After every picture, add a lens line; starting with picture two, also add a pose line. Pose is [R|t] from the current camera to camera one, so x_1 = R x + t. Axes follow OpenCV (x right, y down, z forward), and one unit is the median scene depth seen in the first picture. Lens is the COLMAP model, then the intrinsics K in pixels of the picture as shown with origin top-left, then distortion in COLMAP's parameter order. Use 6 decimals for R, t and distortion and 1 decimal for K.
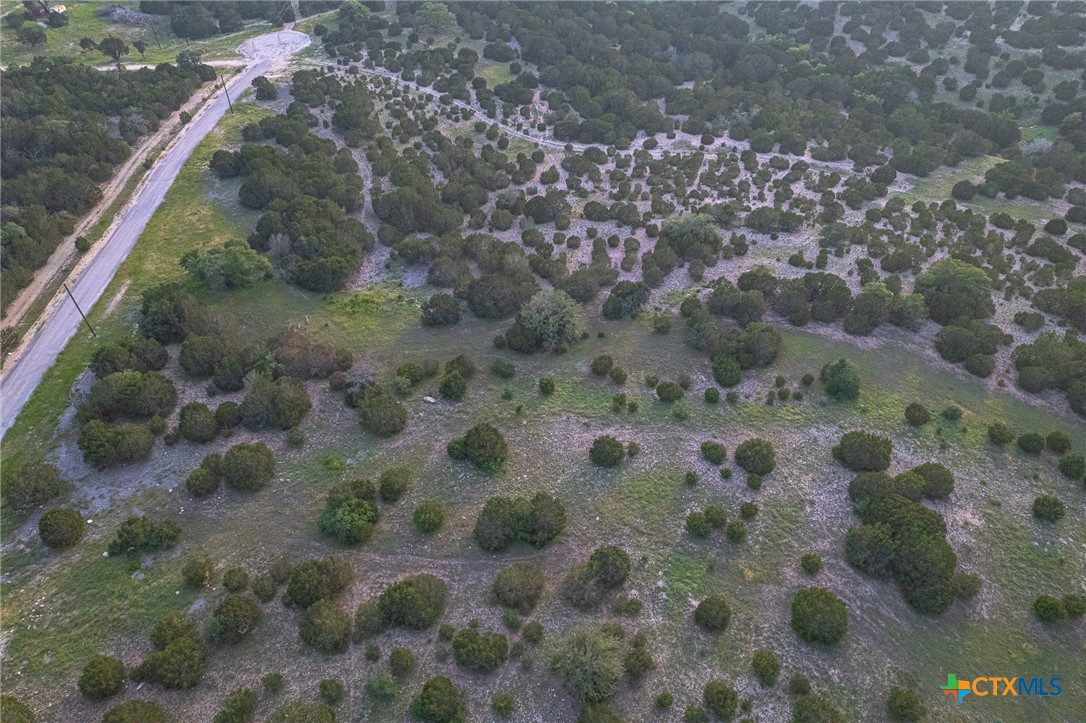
lens RADIAL K [[693.4, 0, 543.0], [0, 693.4, 361.5], [0, 0, 1]] dist [-0.079216, 0.073540]
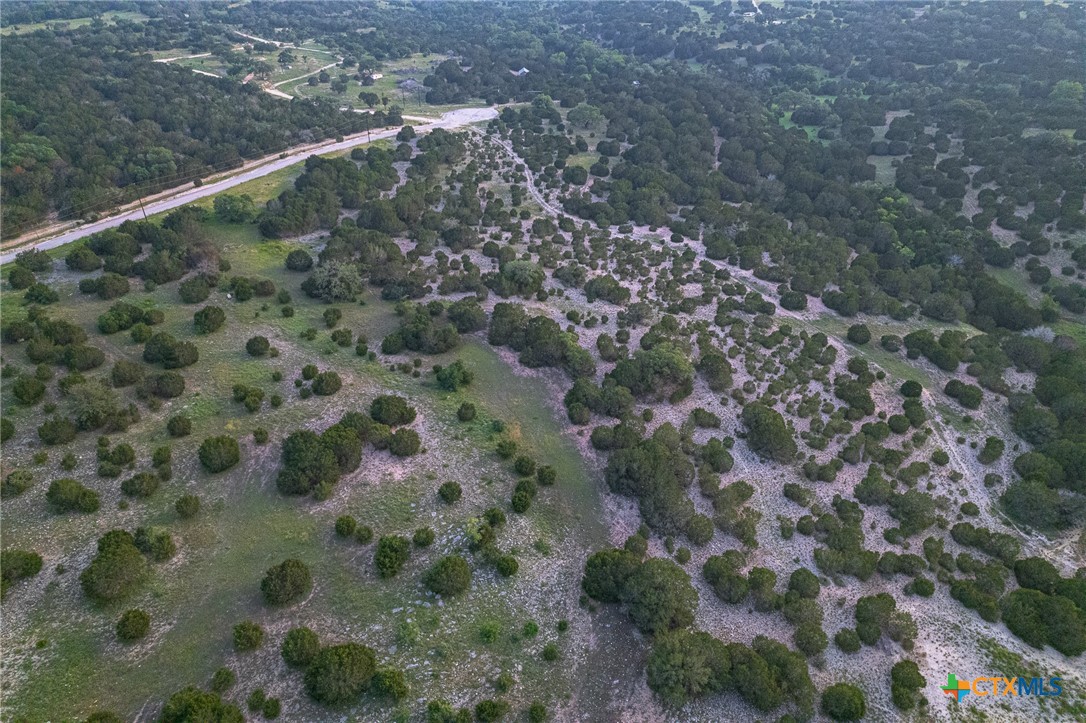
lens RADIAL K [[693.4, 0, 543.0], [0, 693.4, 361.5], [0, 0, 1]] dist [-0.079216, 0.073540]
pose [[0.833464, 0.310083, -0.457370, 0.905868], [-0.381211, 0.921858, -0.069688, 0.022810], [0.400021, 0.232437, 0.886542, -0.020786]]
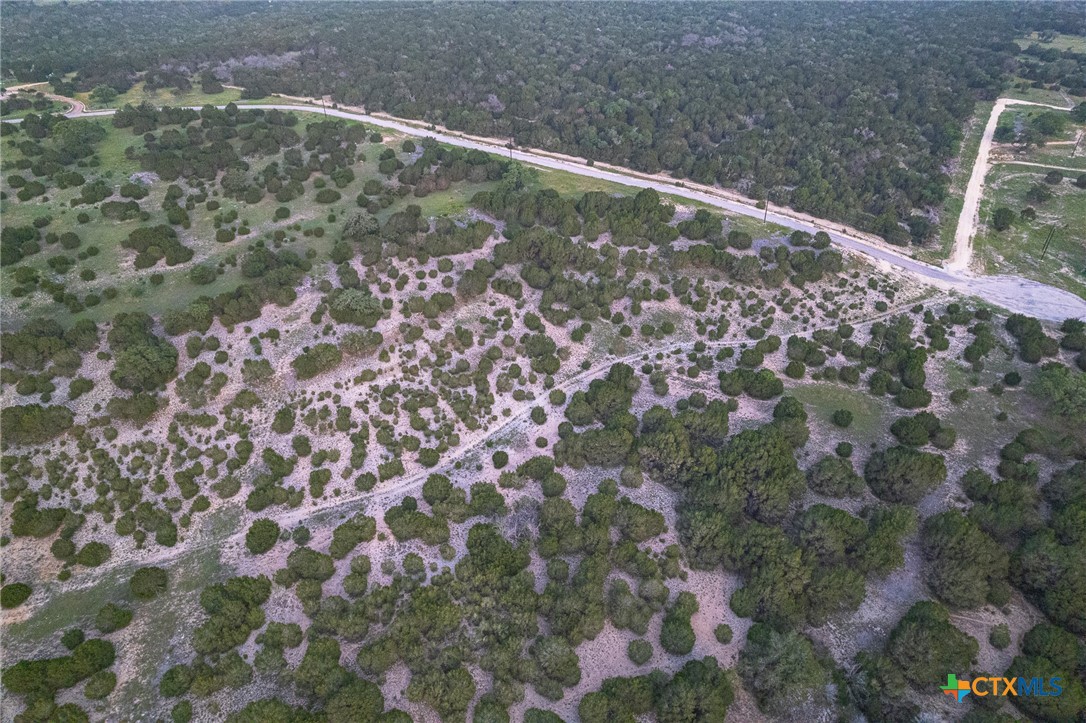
lens RADIAL K [[693.4, 0, 543.0], [0, 693.4, 361.5], [0, 0, 1]] dist [-0.079216, 0.073540]
pose [[-0.599252, 0.455565, -0.658299, 0.944470], [-0.547469, 0.366759, 0.752174, -1.366774], [0.584101, 0.811140, 0.029626, 1.330887]]
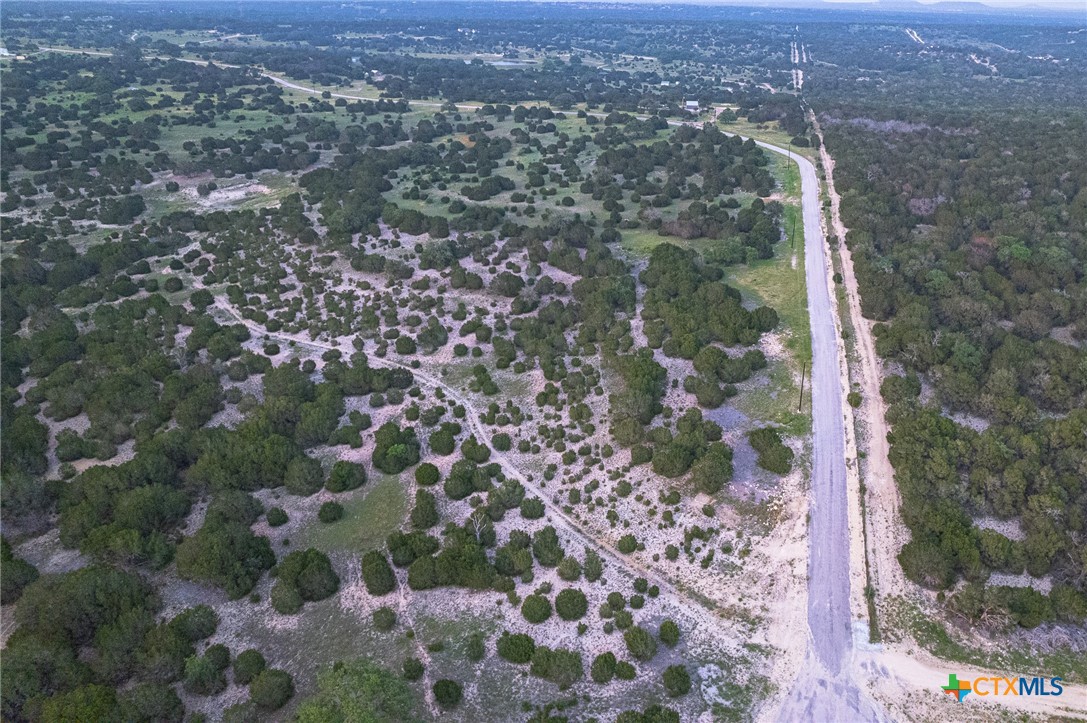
lens RADIAL K [[779.2, 0, 606.5], [0, 779.2, 310.5], [0, 0, 1]] dist [-0.048268, 0.003201]
pose [[-0.954945, -0.121532, 0.270759, -0.669778], [0.197532, 0.420613, 0.885475, -1.701034], [-0.221498, 0.899063, -0.377656, 1.801186]]
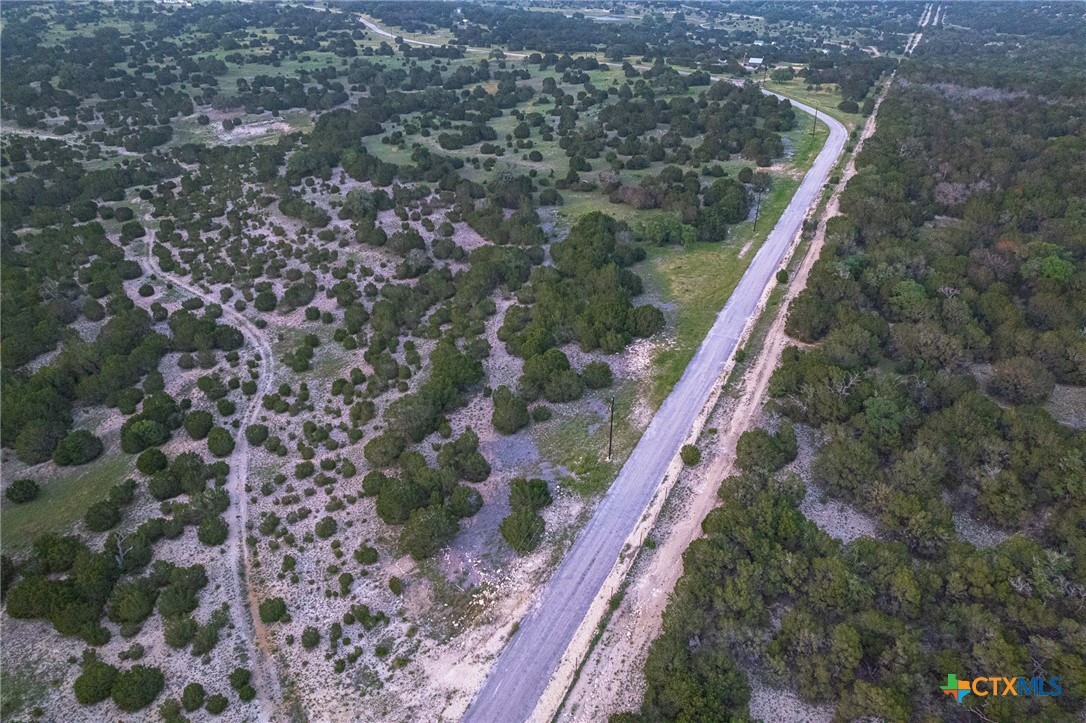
lens RADIAL K [[693.4, 0, 543.0], [0, 693.4, 361.5], [0, 0, 1]] dist [-0.079216, 0.073540]
pose [[-0.840259, -0.282495, 0.462777, -0.918447], [0.369732, 0.325748, 0.870165, -1.268304], [-0.396565, 0.902267, -0.169265, 1.486934]]
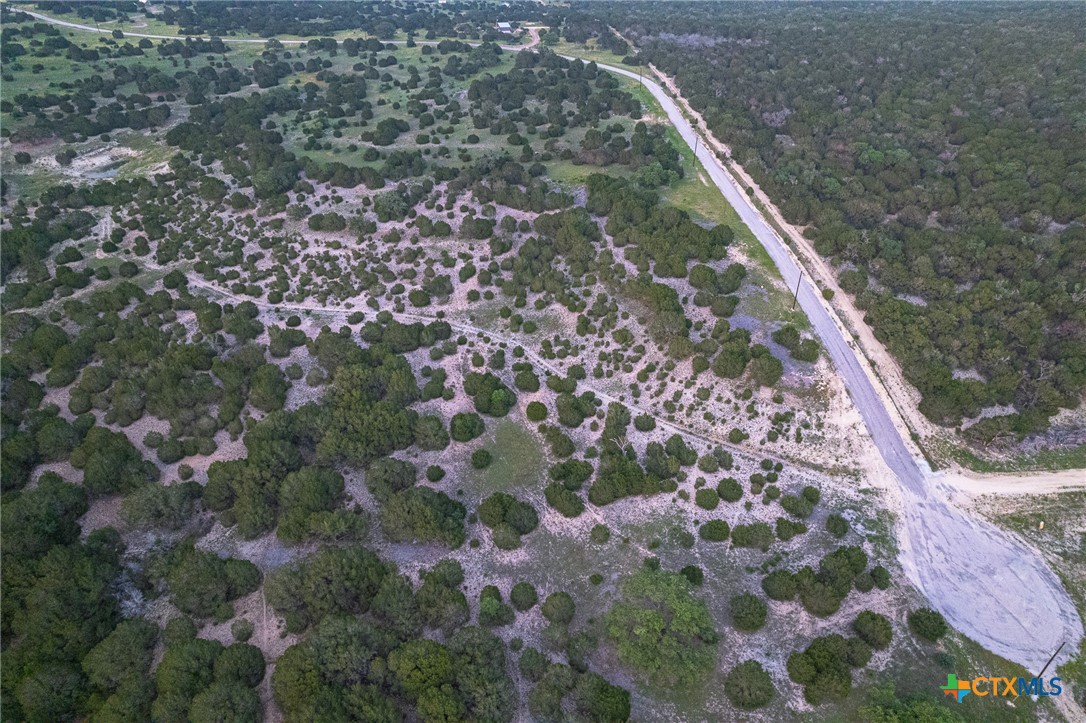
lens RADIAL K [[693.4, 0, 543.0], [0, 693.4, 361.5], [0, 0, 1]] dist [-0.079216, 0.073540]
pose [[-0.999881, -0.013451, 0.007491, -0.170547], [0.004604, 0.203027, 0.979162, -1.816022], [-0.014691, 0.979081, -0.202941, 1.802656]]
